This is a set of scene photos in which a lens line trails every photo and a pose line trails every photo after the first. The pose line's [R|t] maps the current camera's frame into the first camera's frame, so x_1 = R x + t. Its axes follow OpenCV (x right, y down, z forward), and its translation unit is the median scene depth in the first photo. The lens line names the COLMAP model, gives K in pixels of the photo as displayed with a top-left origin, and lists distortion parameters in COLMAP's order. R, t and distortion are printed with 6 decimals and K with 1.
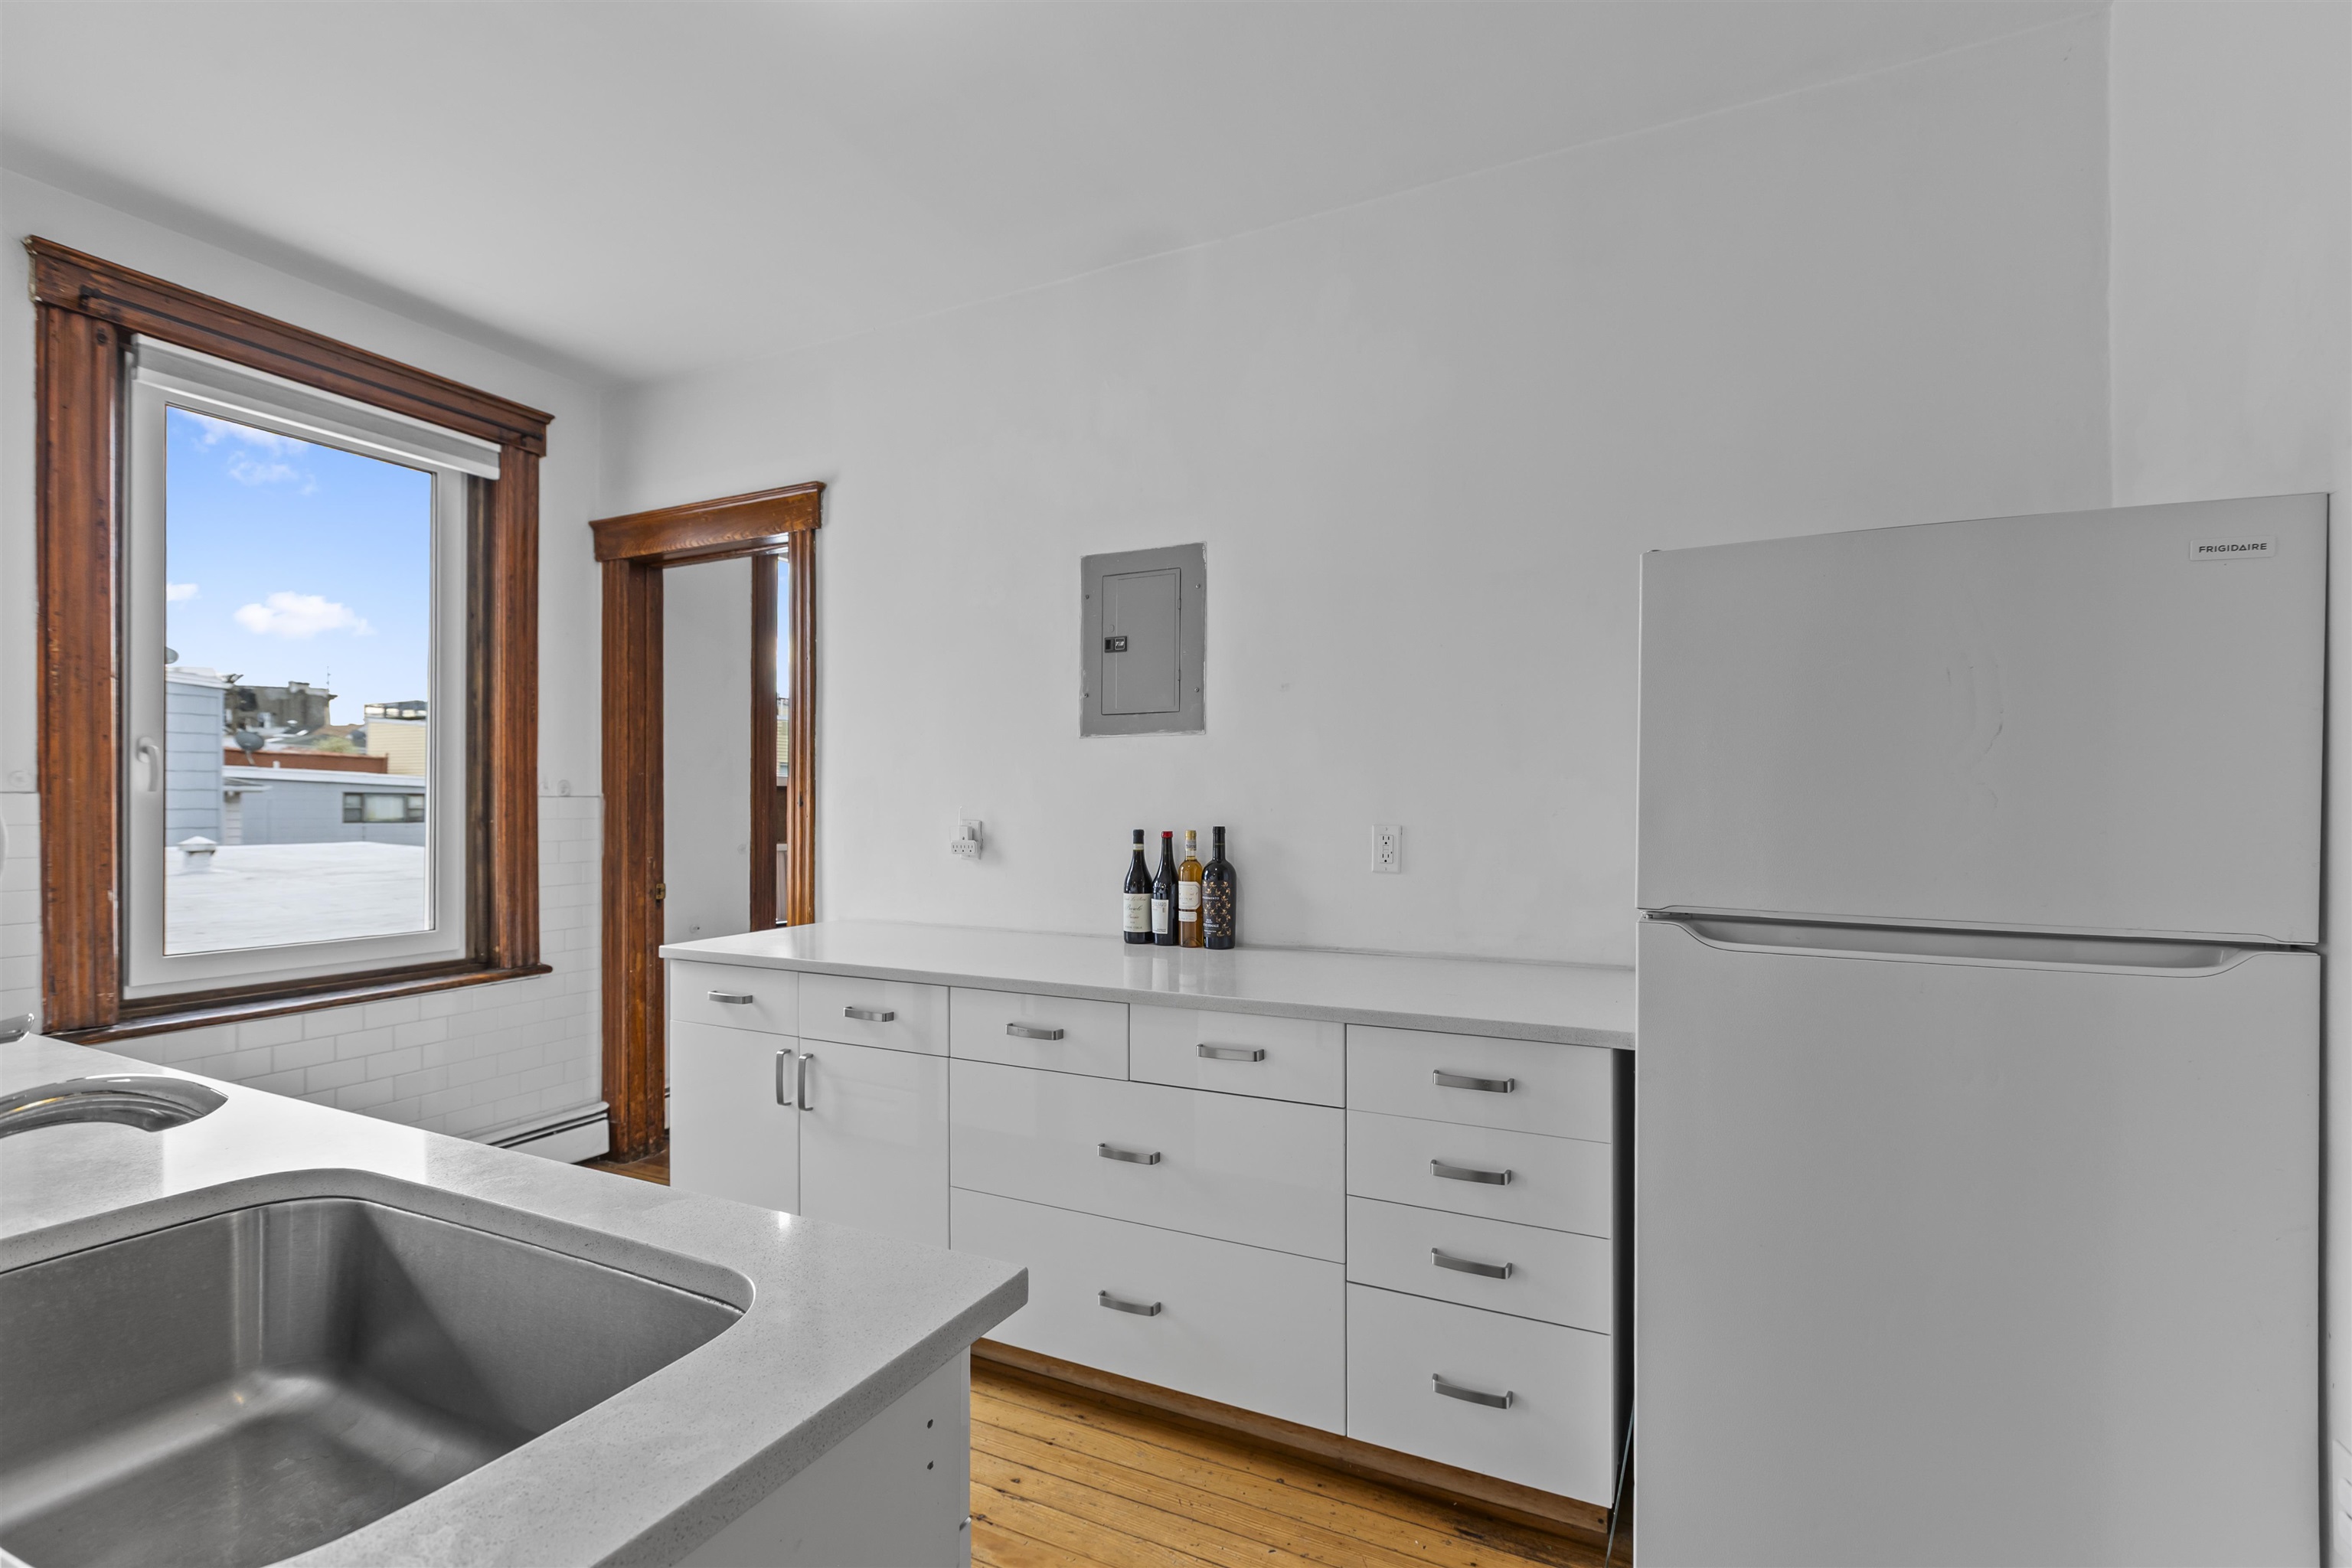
lens RADIAL K [[1048.2, 0, 1197.7], [0, 1048.2, 790.4], [0, 0, 1]] dist [-0.002093, -0.001177]
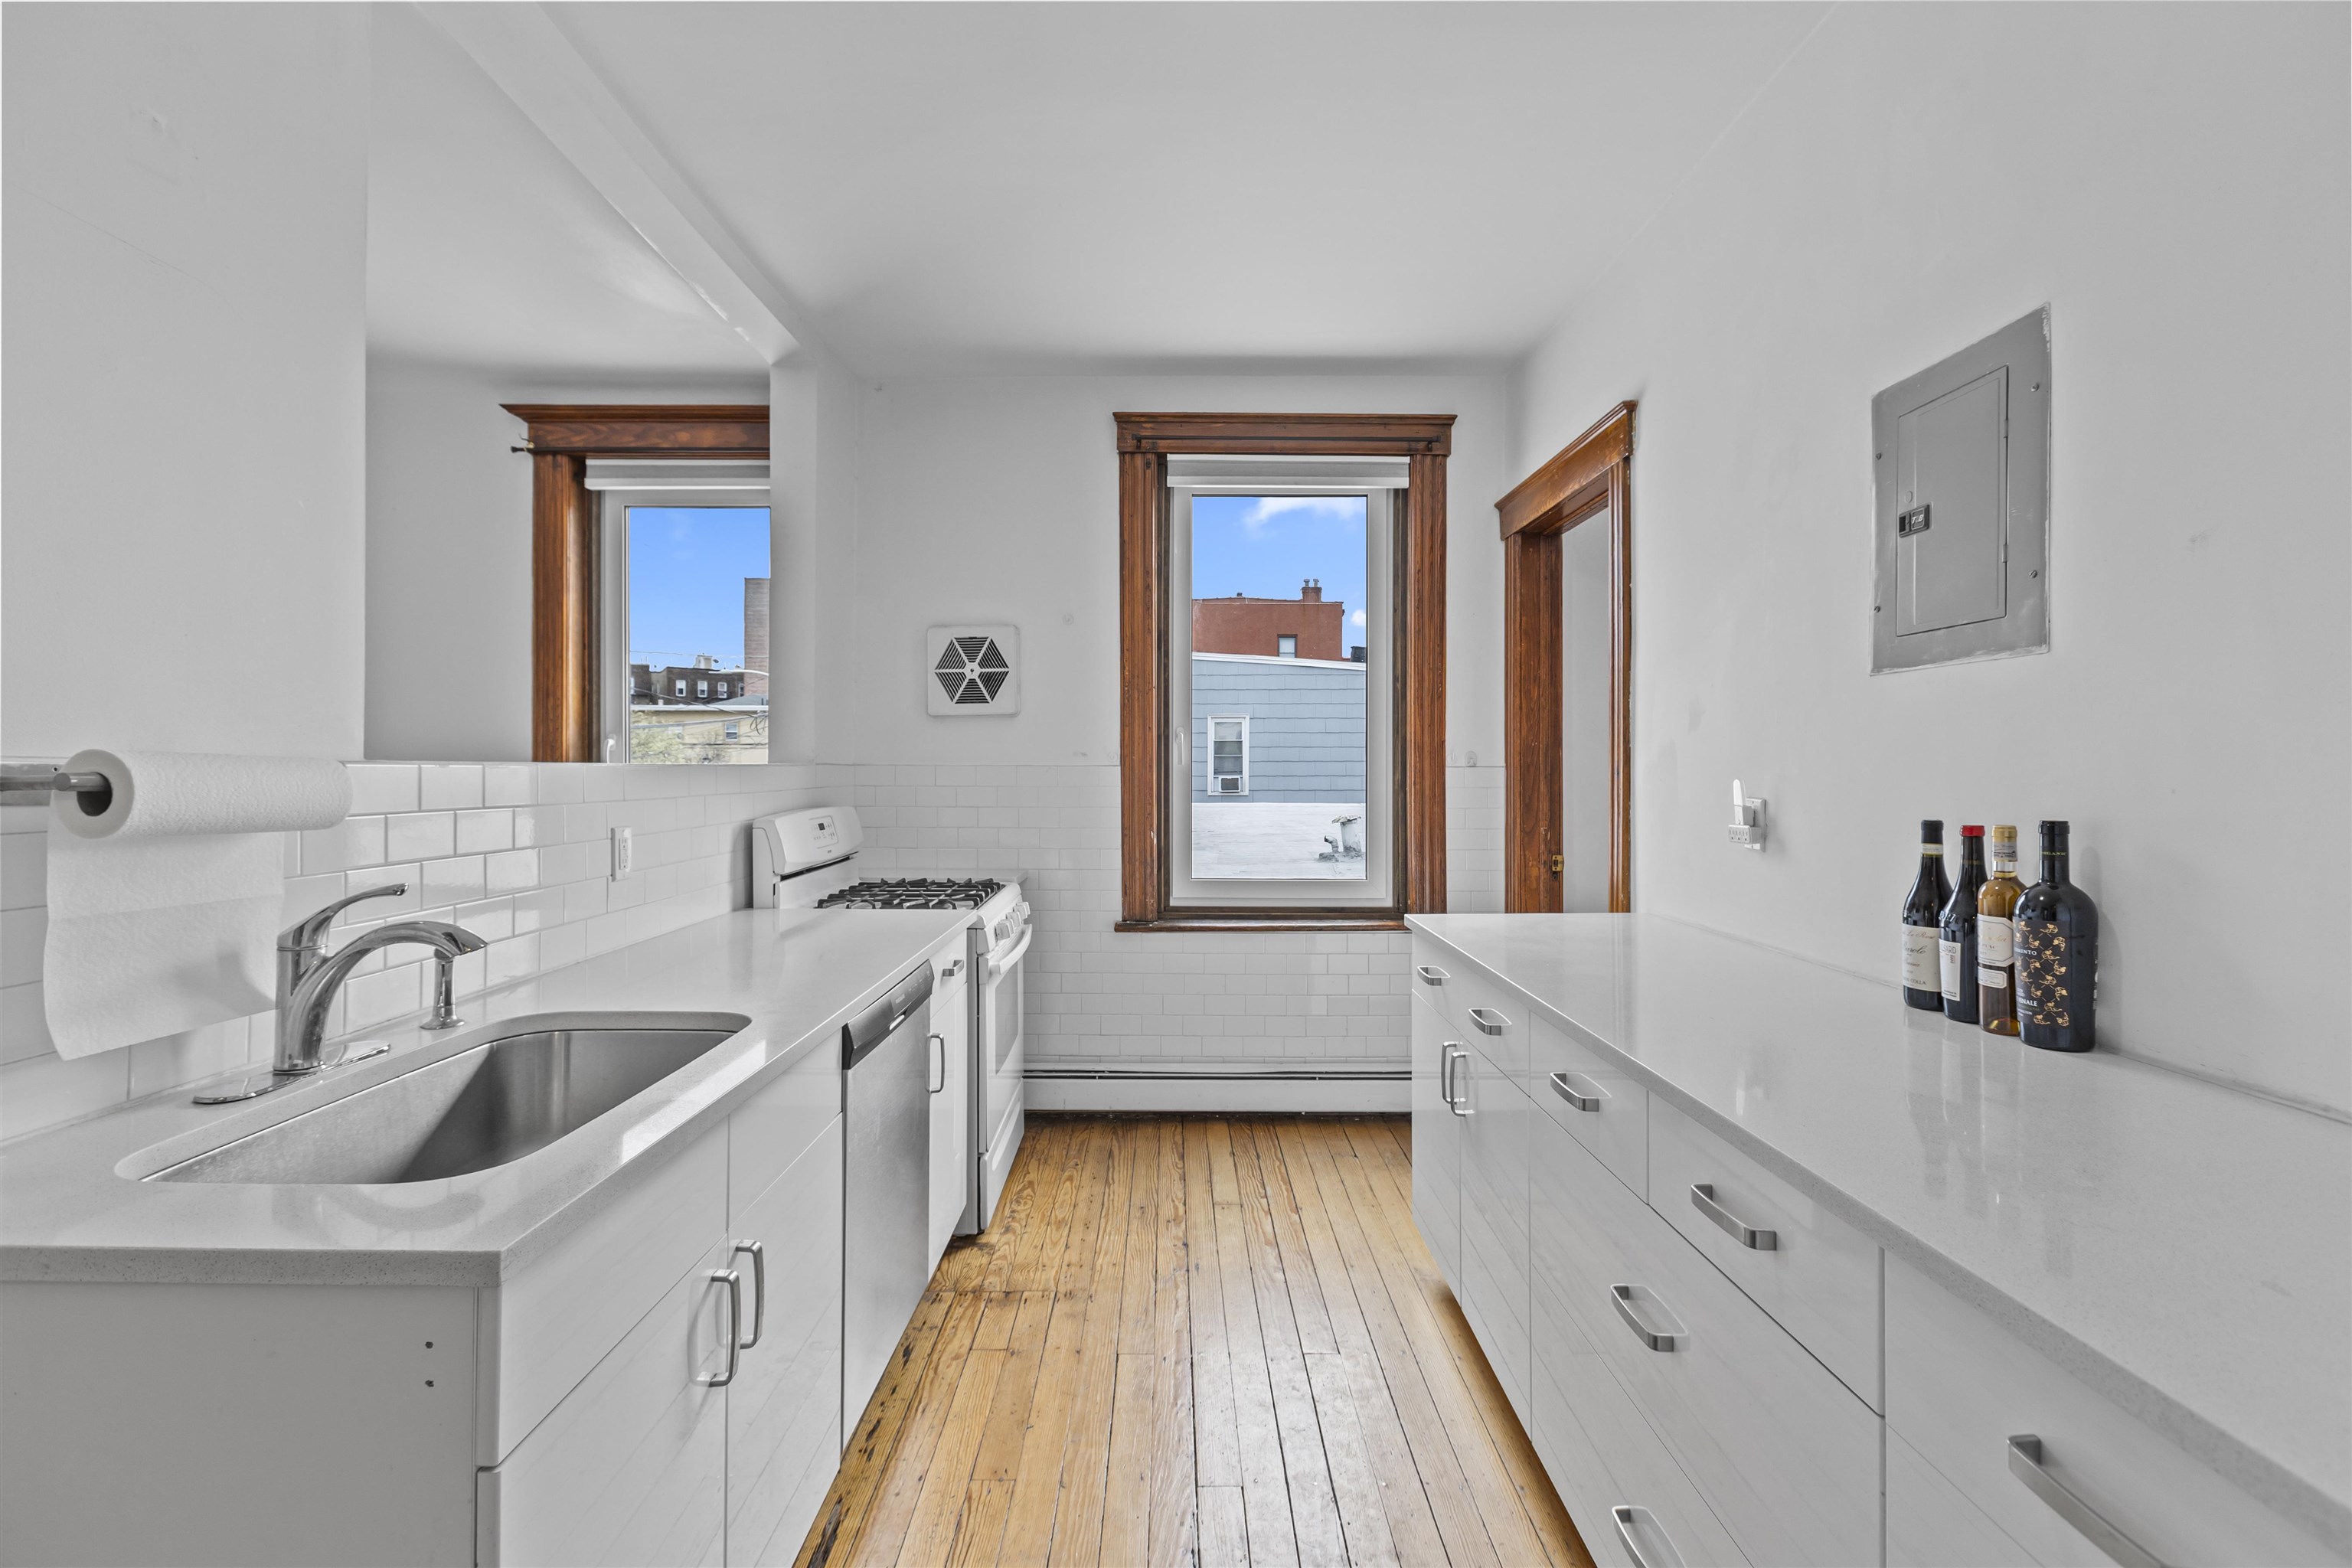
lens RADIAL K [[1048.2, 0, 1165.0], [0, 1048.2, 756.8], [0, 0, 1]] dist [-0.002093, -0.001177]
pose [[0.430536, -0.011238, -0.902503, 0.296126], [0.009850, 0.999921, -0.007752, 0.000761], [0.902520, -0.005552, 0.430613, 0.337906]]
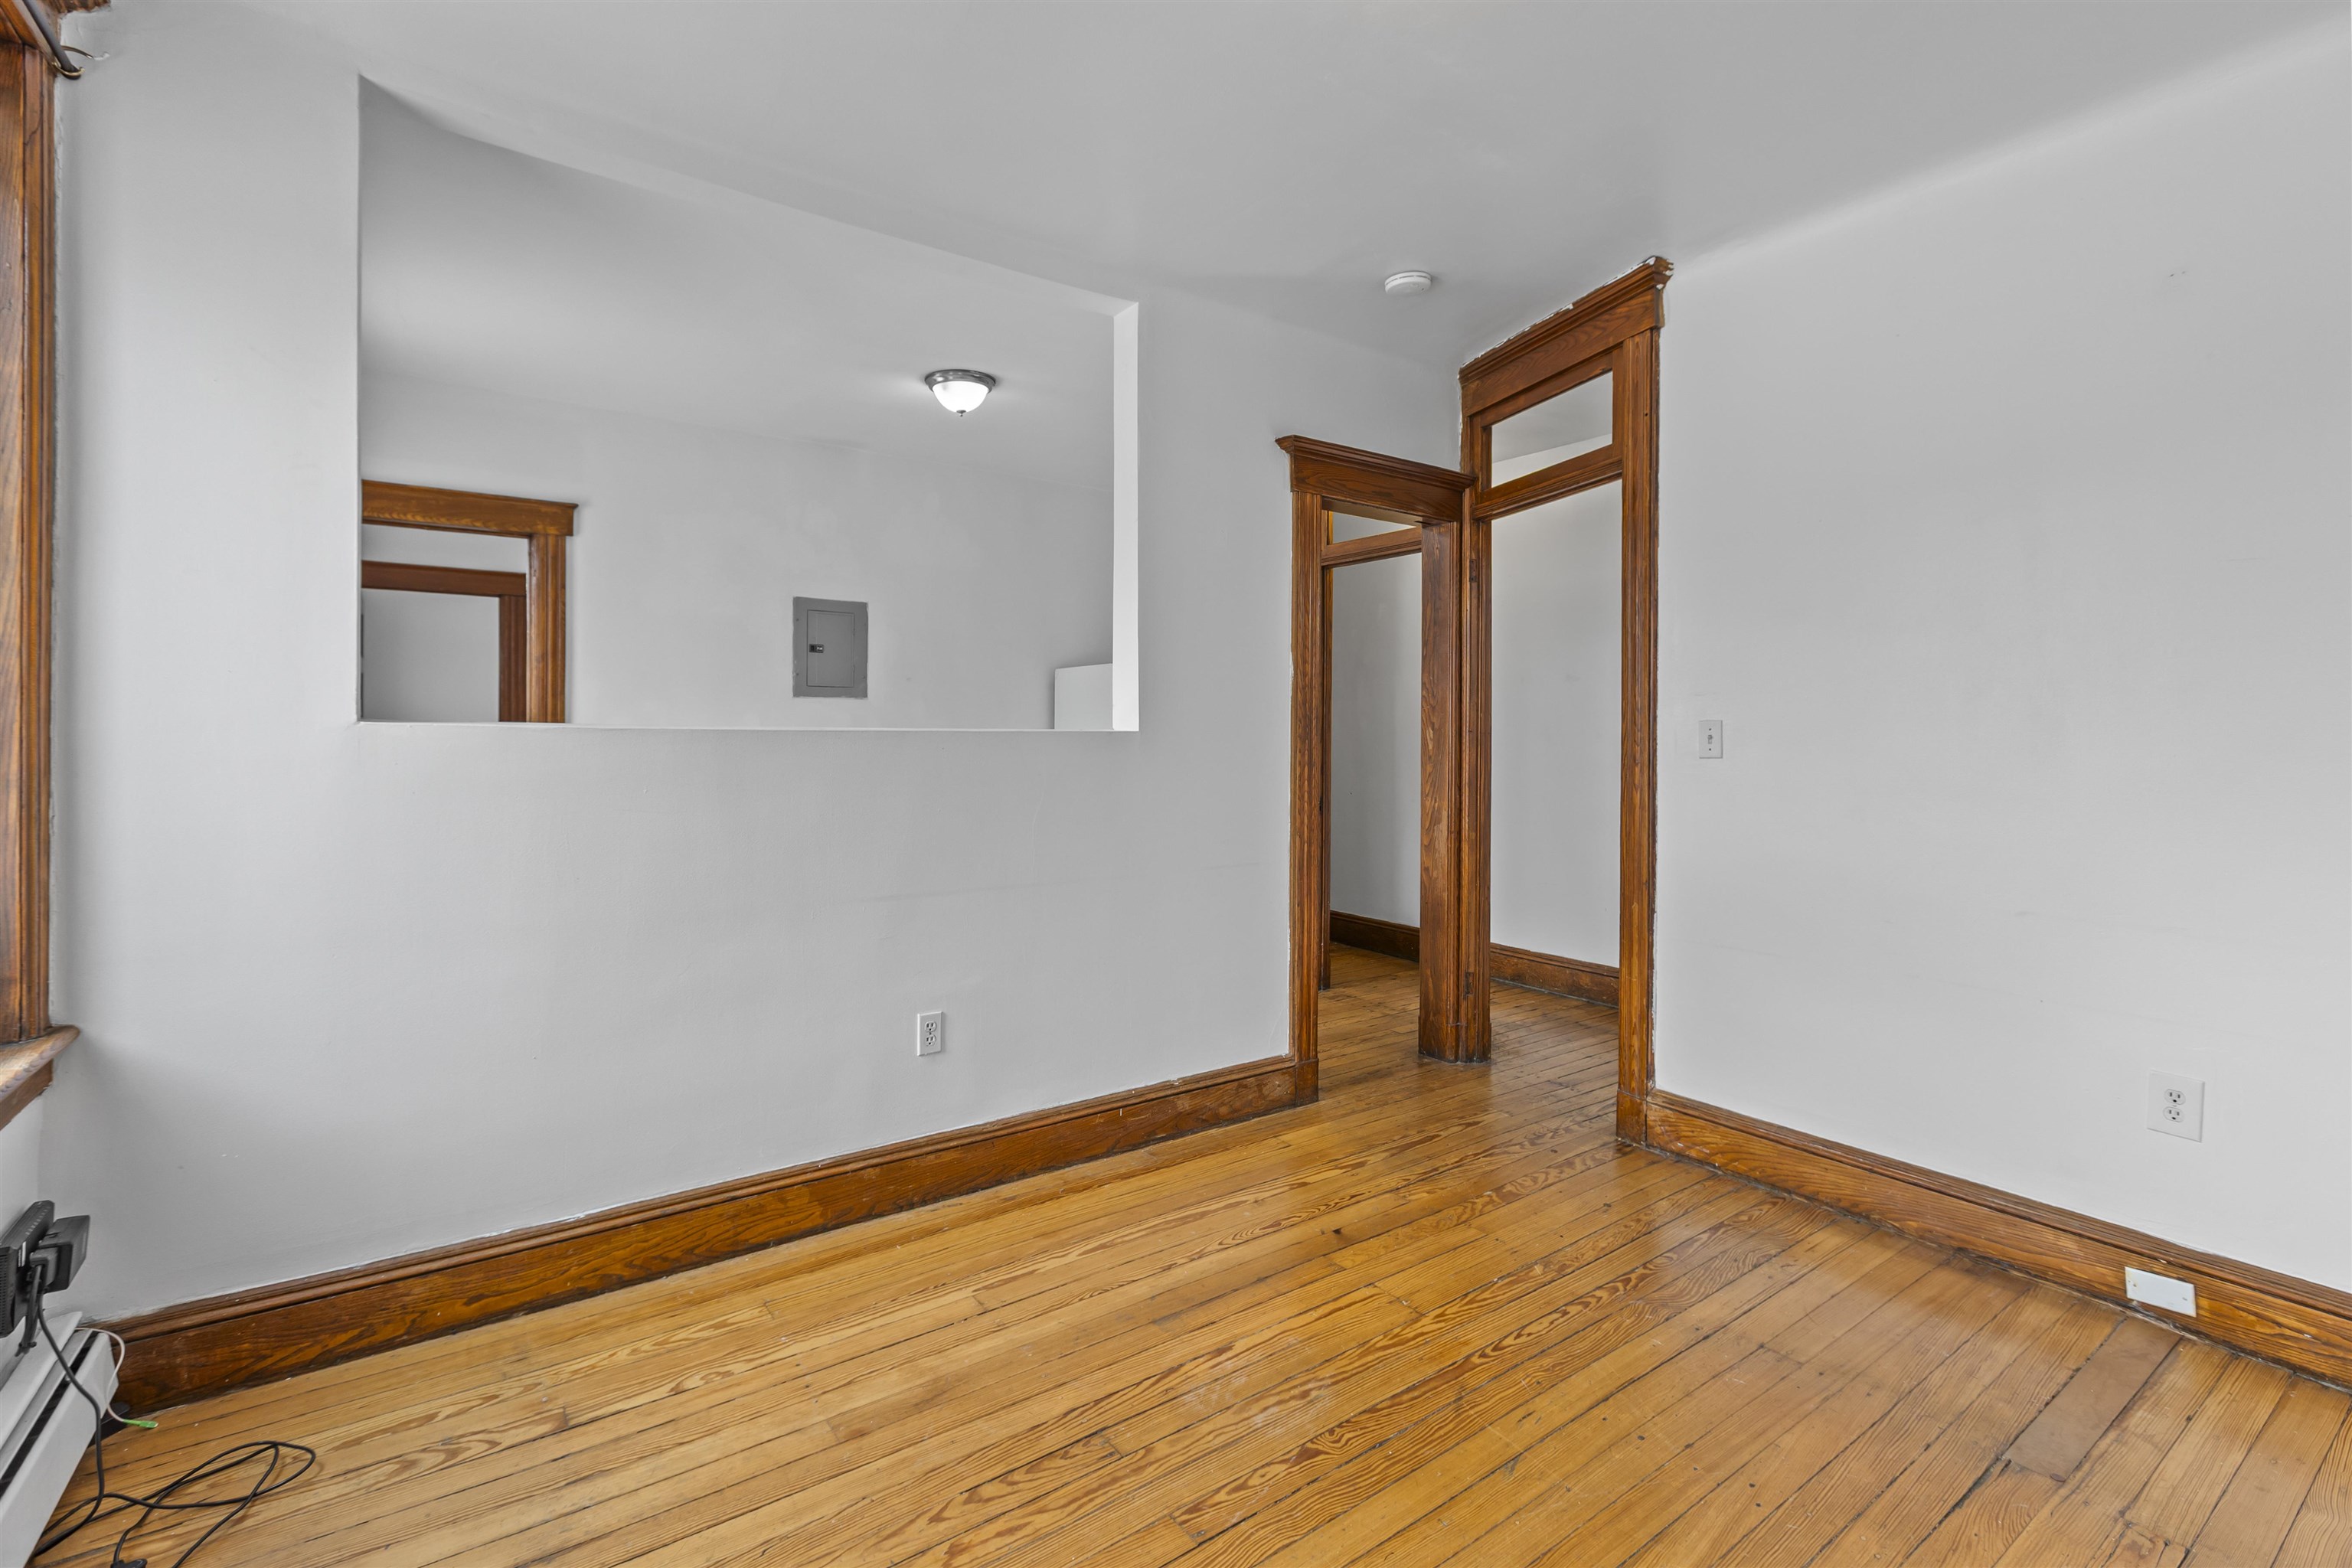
lens RADIAL K [[1048.2, 0, 1160.8], [0, 1048.2, 733.6], [0, 0, 1]] dist [-0.002093, -0.001177]
pose [[0.487852, 0.004851, 0.872913, -1.437106], [-0.021382, 0.999751, 0.006394, -0.013111], [-0.872664, -0.021784, 0.487835, -0.457411]]
